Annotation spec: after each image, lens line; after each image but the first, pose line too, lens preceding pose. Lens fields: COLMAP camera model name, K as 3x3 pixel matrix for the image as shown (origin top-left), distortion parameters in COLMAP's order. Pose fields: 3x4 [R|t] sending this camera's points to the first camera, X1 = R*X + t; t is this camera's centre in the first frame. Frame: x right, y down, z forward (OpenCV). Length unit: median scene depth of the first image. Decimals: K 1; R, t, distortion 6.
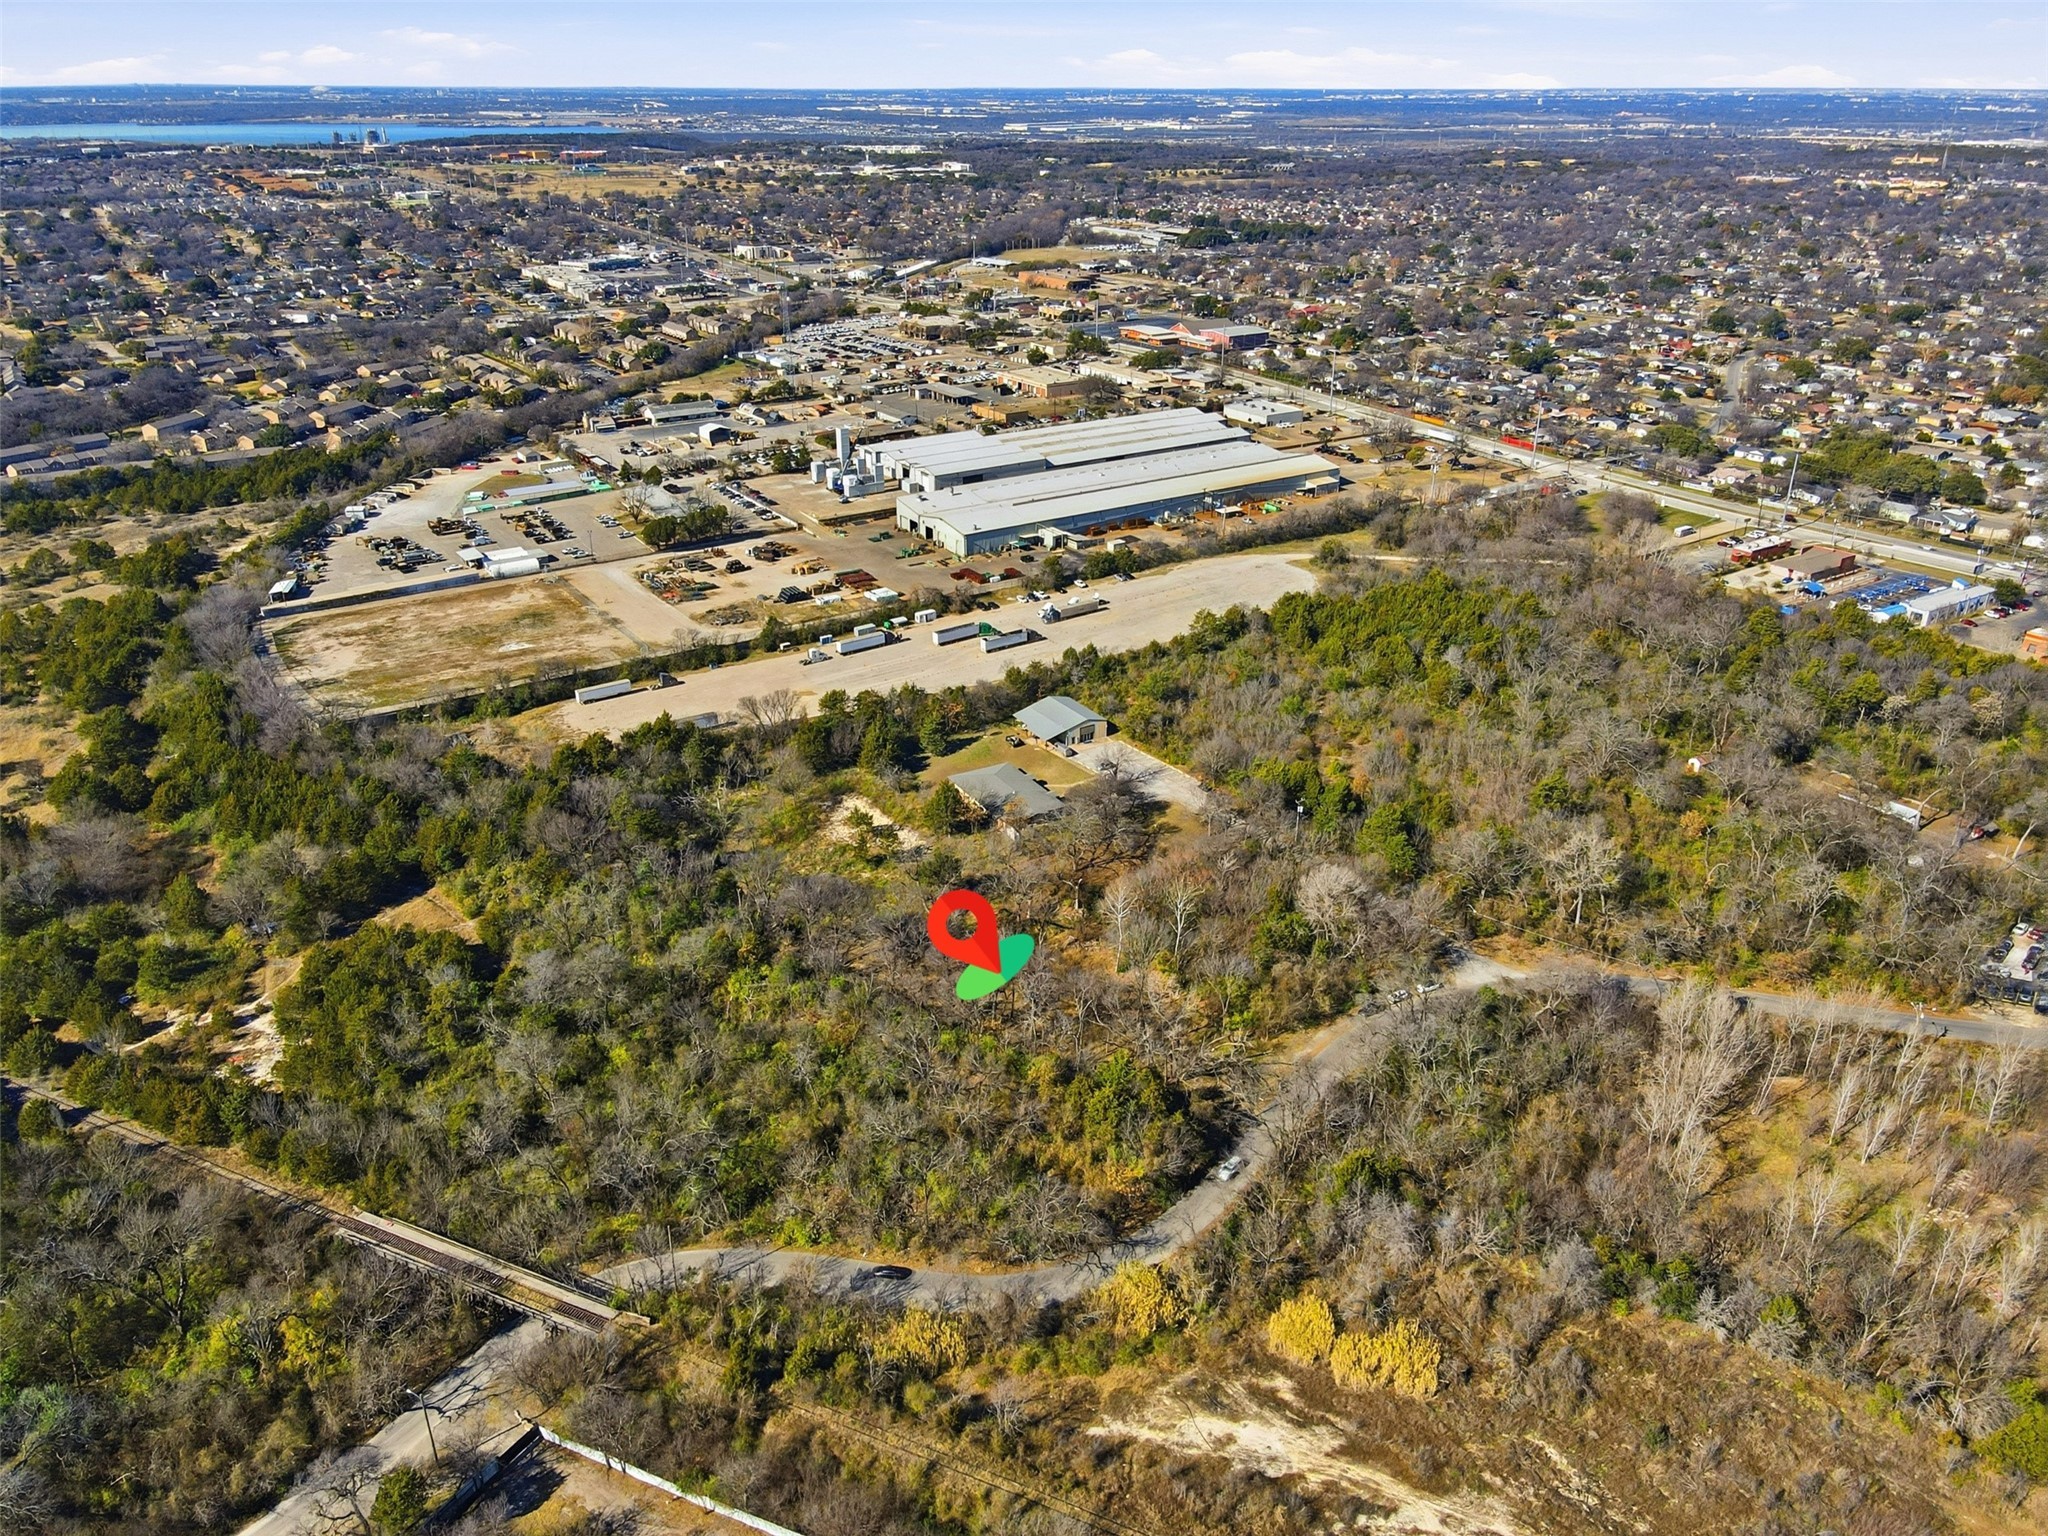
lens RADIAL K [[1512.3, 0, 1020.3], [0, 1512.3, 769.3], [0, 0, 1]] dist [0.009493, 0.013985]
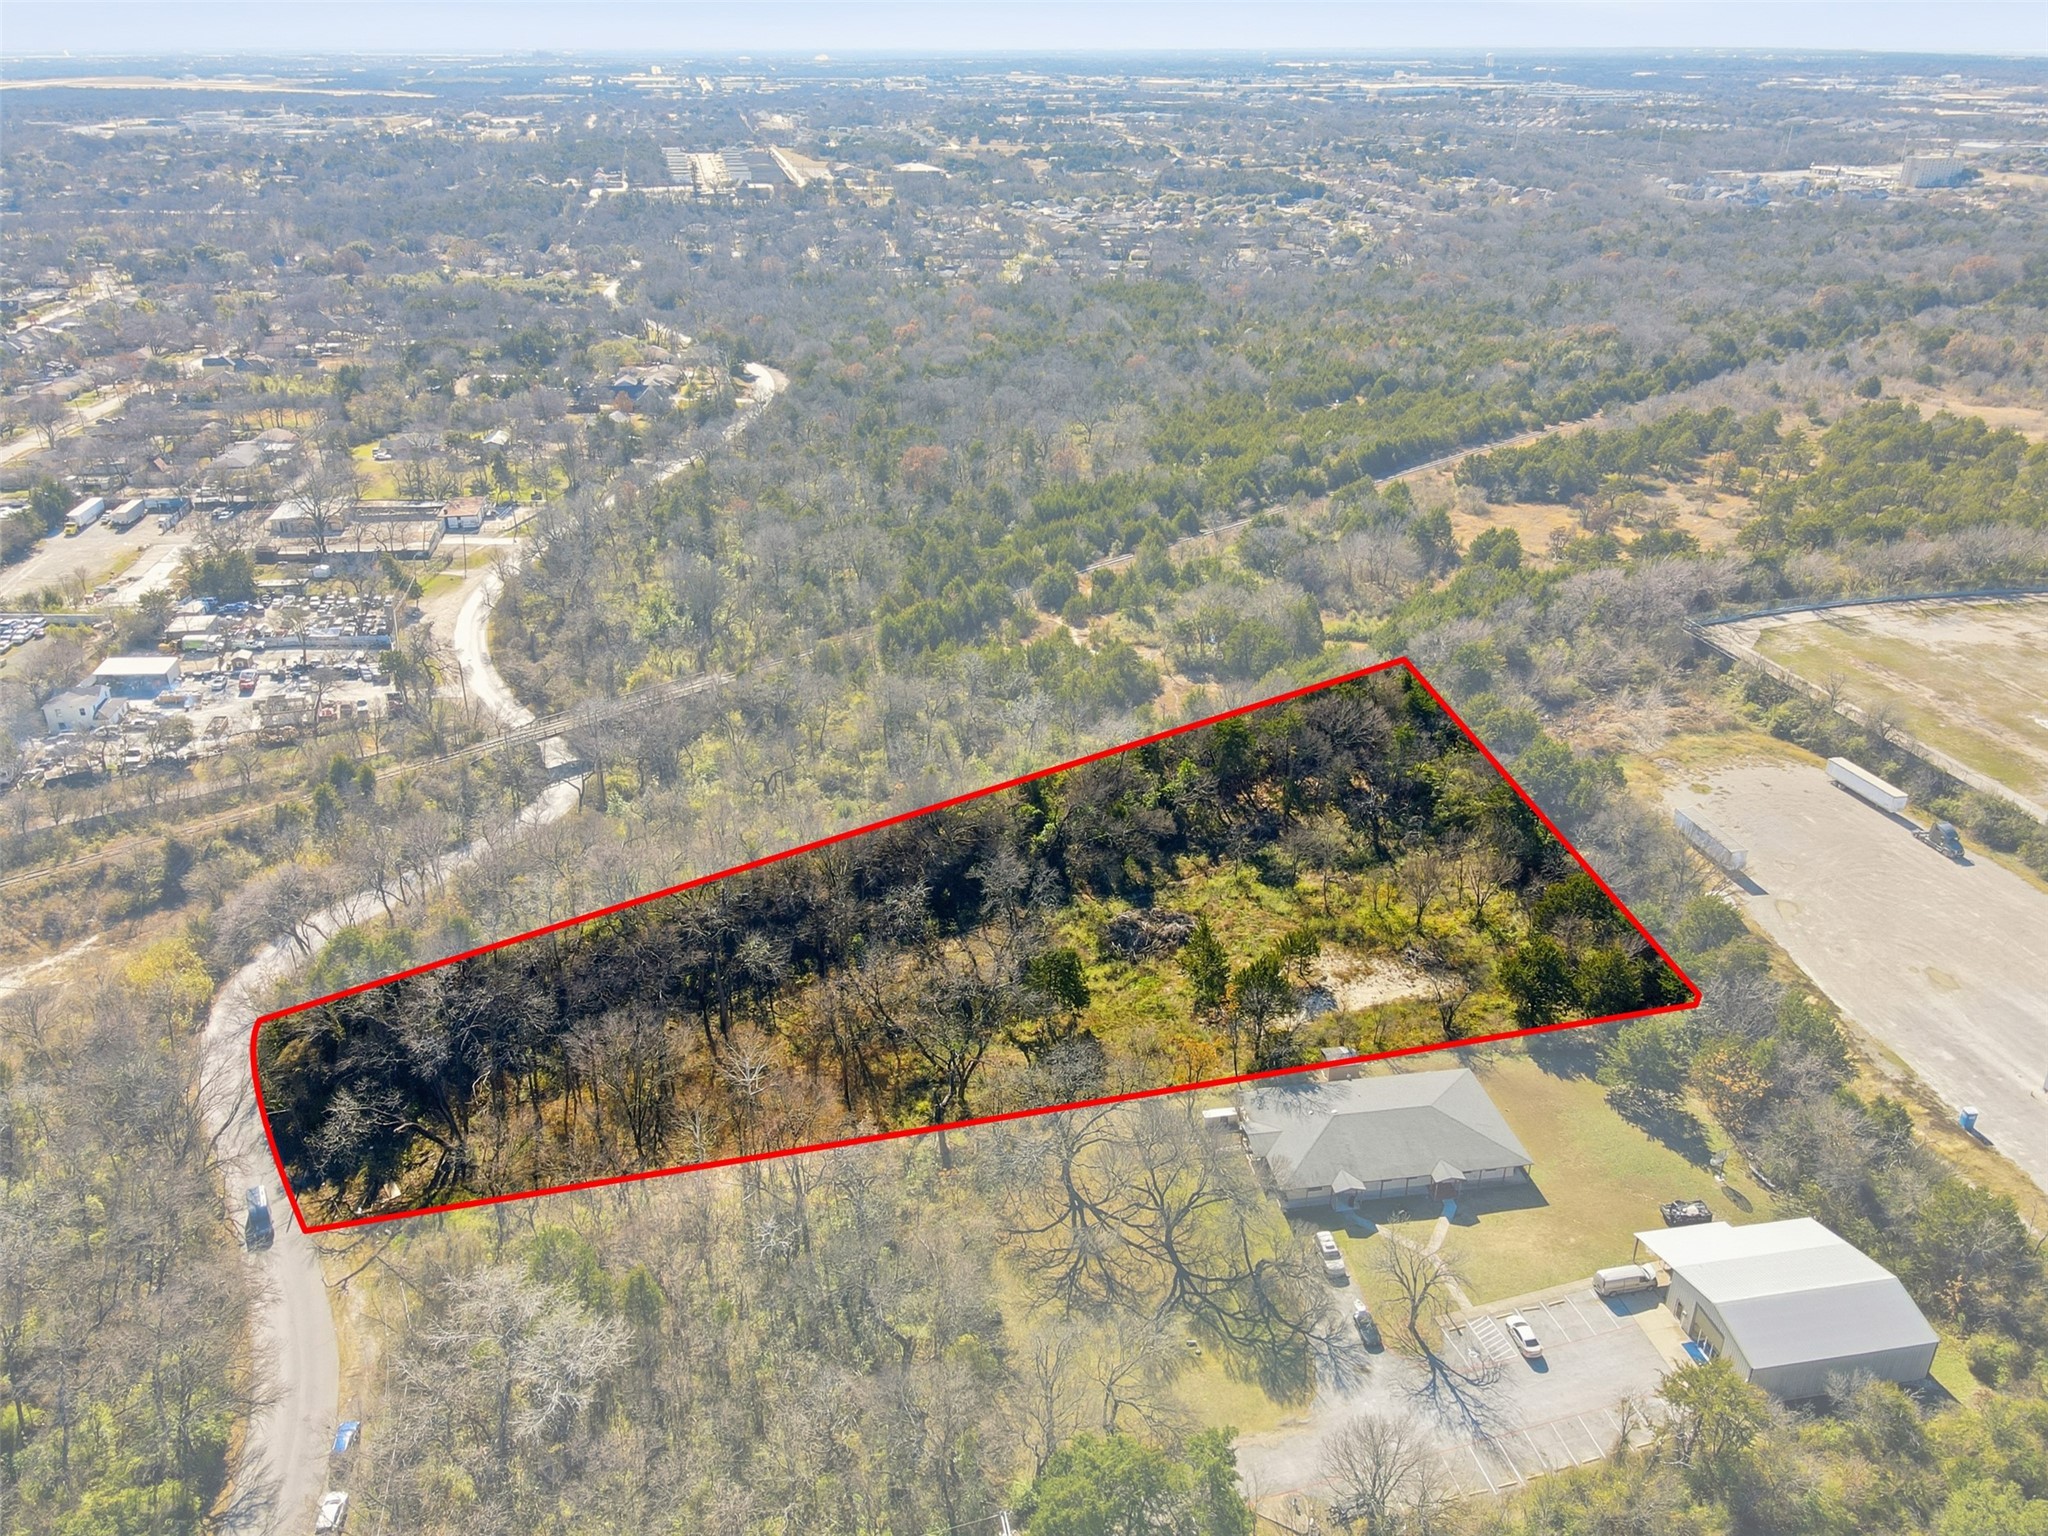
lens RADIAL K [[1512.3, 0, 1039.6], [0, 1512.3, 779.3], [0, 0, 1]] dist [0.009493, 0.013985]
pose [[-0.345840, 0.410824, -0.843575, 0.259142], [-0.393234, 0.752827, 0.527843, -0.187004], [0.851917, 0.514271, -0.098807, 0.614783]]
